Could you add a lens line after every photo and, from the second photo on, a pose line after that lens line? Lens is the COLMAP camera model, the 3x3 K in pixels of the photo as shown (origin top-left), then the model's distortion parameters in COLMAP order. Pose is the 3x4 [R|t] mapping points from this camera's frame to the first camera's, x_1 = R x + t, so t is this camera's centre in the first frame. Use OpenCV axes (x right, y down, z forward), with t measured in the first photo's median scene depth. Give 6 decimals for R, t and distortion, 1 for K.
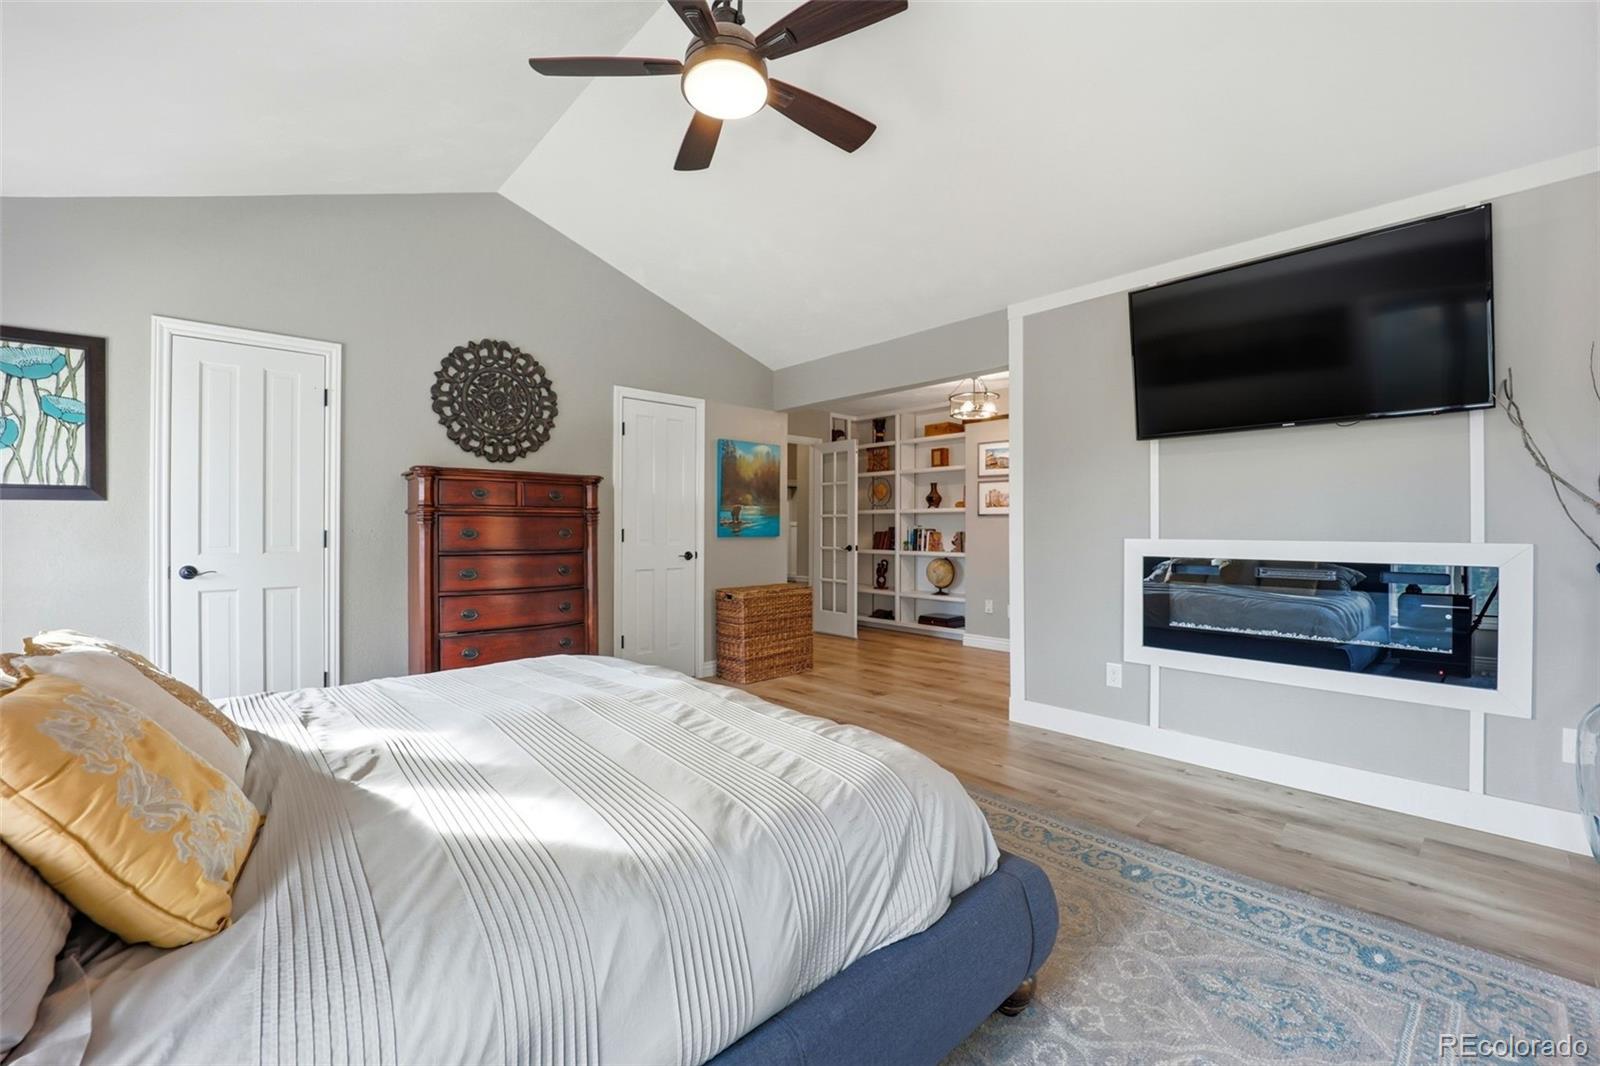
lens RADIAL K [[655.7, 0, 800.0], [0, 655.7, 533.0], [0, 0, 1]] dist [-0.028602, -0.000419]
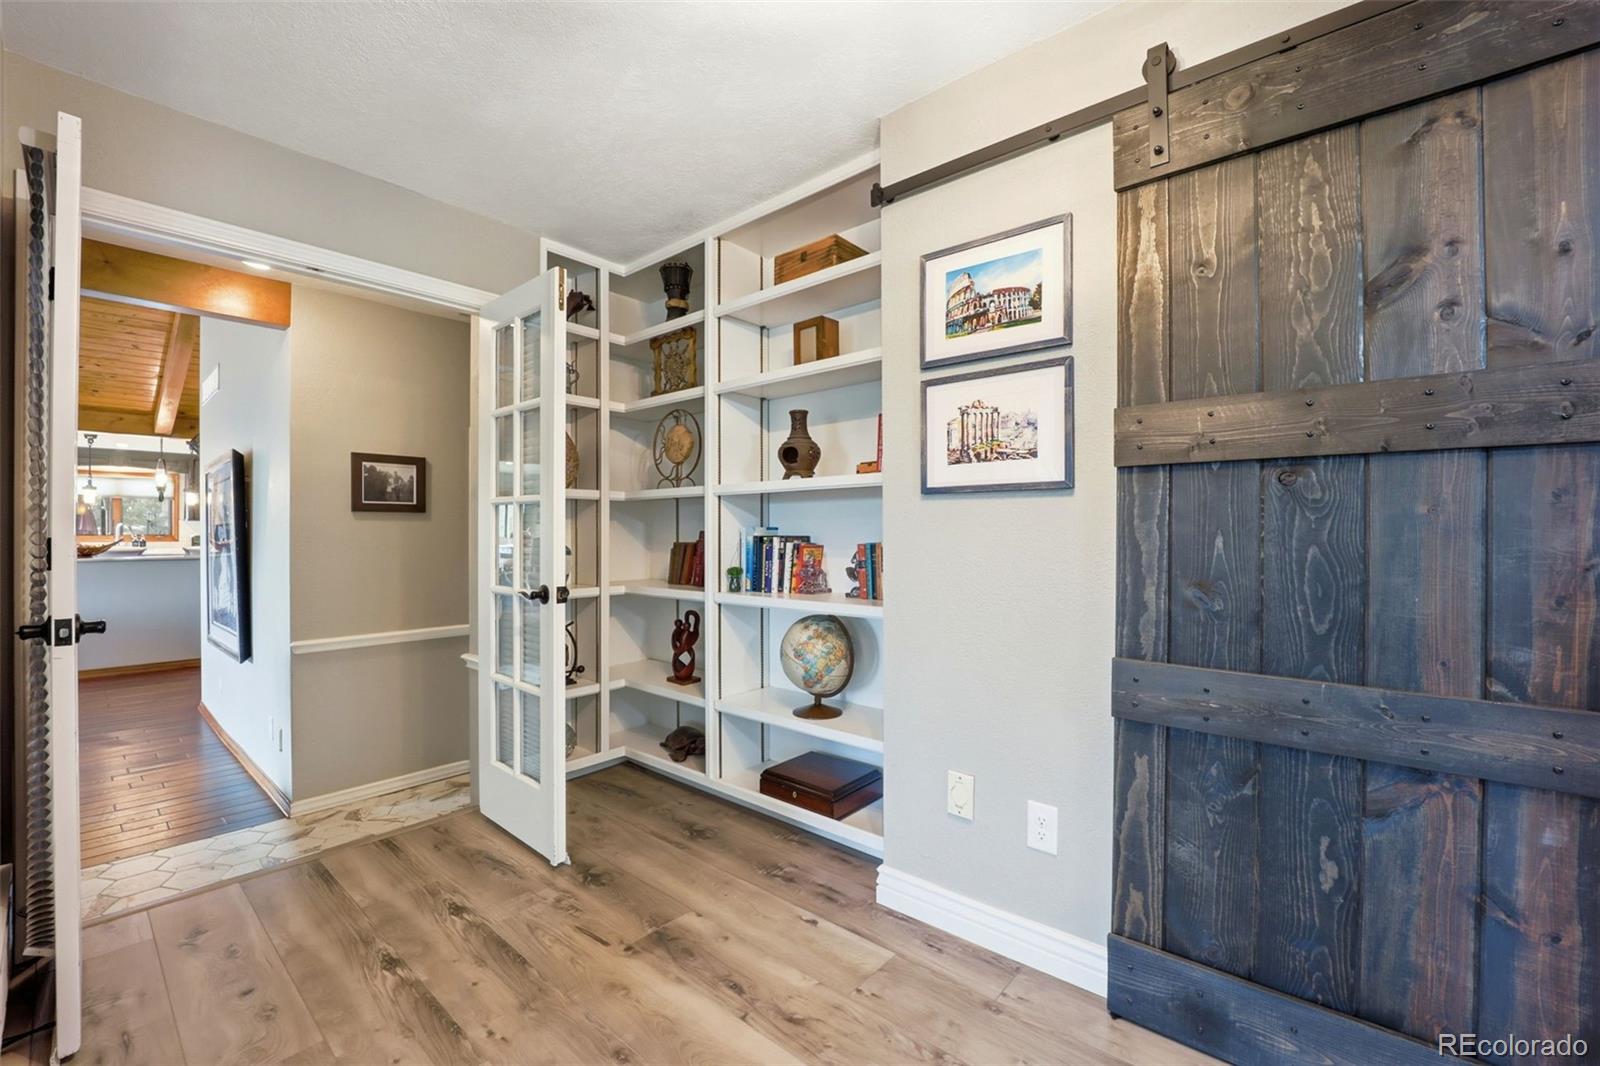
lens RADIAL K [[655.7, 0, 800.0], [0, 655.7, 533.0], [0, 0, 1]] dist [-0.028602, -0.000419]
pose [[0.993310, -0.003567, 0.115423, 0.162604], [0.004242, 0.999975, -0.005605, -0.005766], [-0.115401, 0.006057, 0.993301, 0.635632]]
